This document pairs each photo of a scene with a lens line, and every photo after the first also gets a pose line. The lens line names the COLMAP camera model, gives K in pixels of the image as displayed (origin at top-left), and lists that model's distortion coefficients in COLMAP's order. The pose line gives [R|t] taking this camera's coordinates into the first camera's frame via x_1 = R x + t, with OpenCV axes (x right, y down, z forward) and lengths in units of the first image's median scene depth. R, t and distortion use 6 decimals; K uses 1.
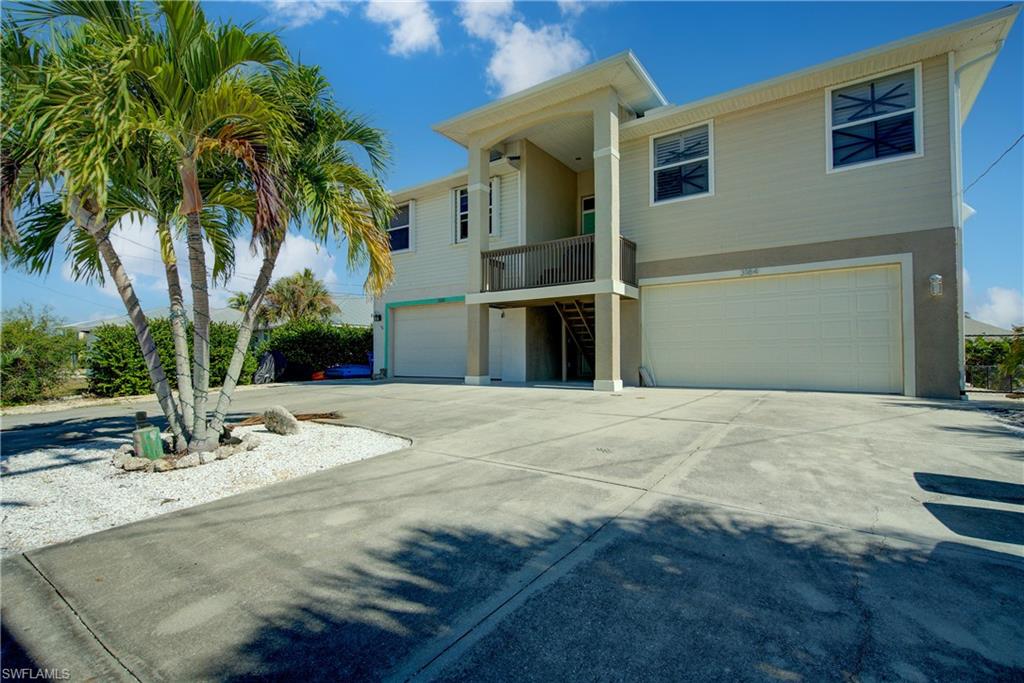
lens RADIAL K [[474.3, 0, 510.9], [0, 474.3, 344.2], [0, 0, 1]] dist [-0.002011, -0.000196]
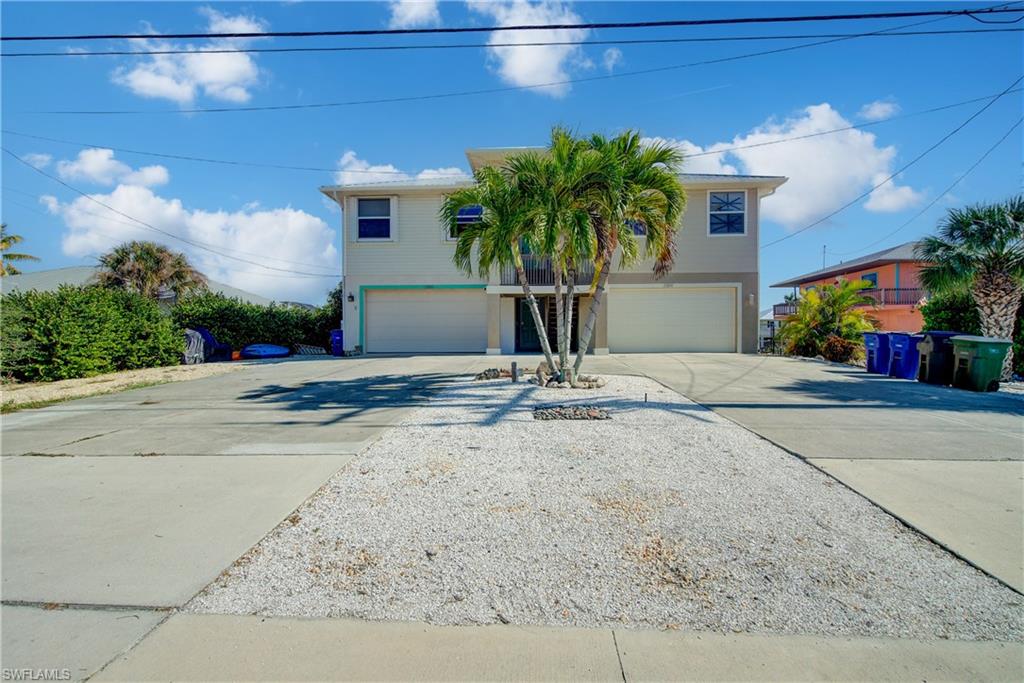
lens RADIAL K [[474.3, 0, 510.9], [0, 474.3, 344.2], [0, 0, 1]] dist [-0.002011, -0.000196]
pose [[0.847517, -0.005040, 0.530745, -0.897645], [-0.013107, 0.999451, 0.030421, 0.017491], [-0.530607, -0.032739, 0.846986, -0.172416]]
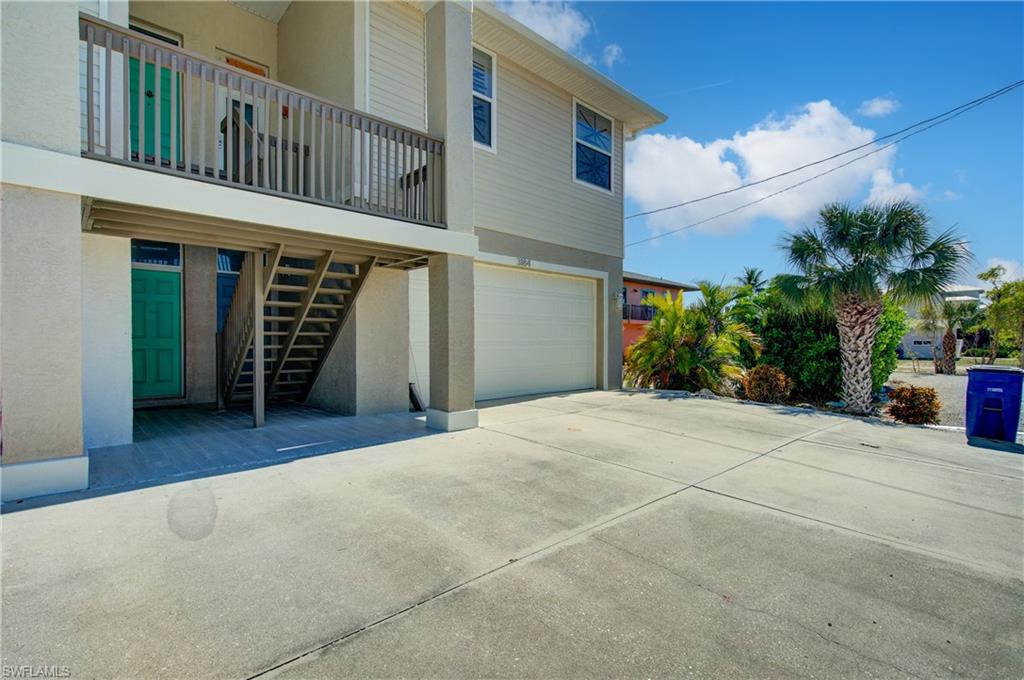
lens RADIAL K [[475.2, 0, 502.2], [0, 475.2, 350.0], [0, 0, 1]] dist [-0.000242, -0.000130]
pose [[0.214667, -0.013883, 0.976589, -0.345585], [-0.025741, 0.999471, 0.019866, -0.008902], [-0.976348, -0.029403, 0.214196, 0.835082]]
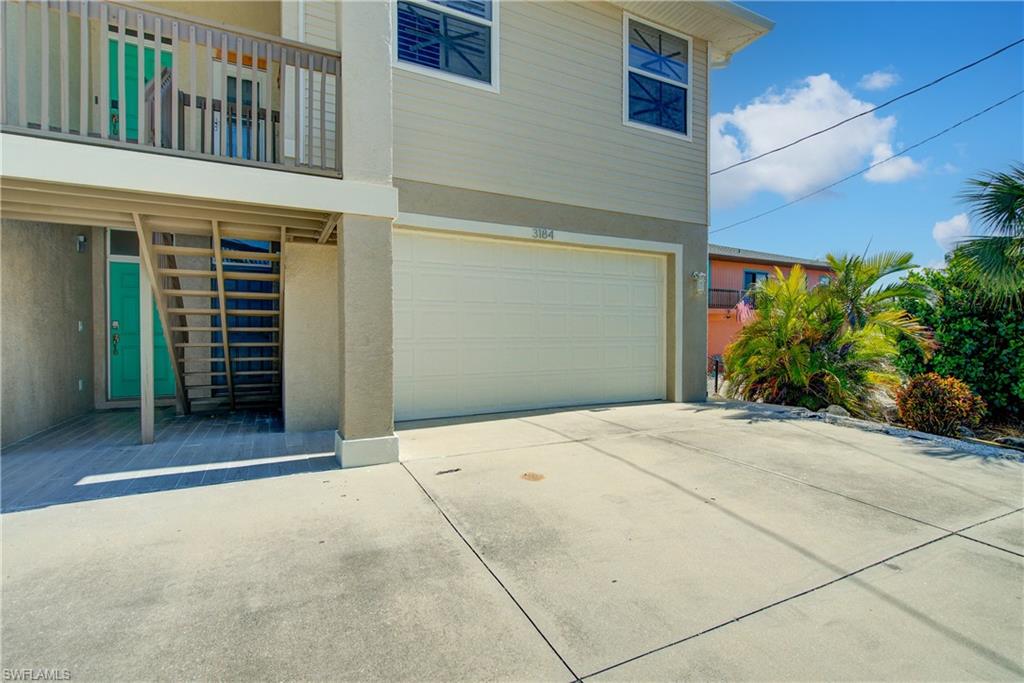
lens RADIAL K [[474.3, 0, 510.9], [0, 474.3, 344.2], [0, 0, 1]] dist [-0.002011, -0.000196]
pose [[0.476637, -0.011992, 0.879019, -0.094751], [-0.023287, 0.999384, 0.026261, -0.015926], [-0.878792, -0.032986, 0.476064, 0.710705]]
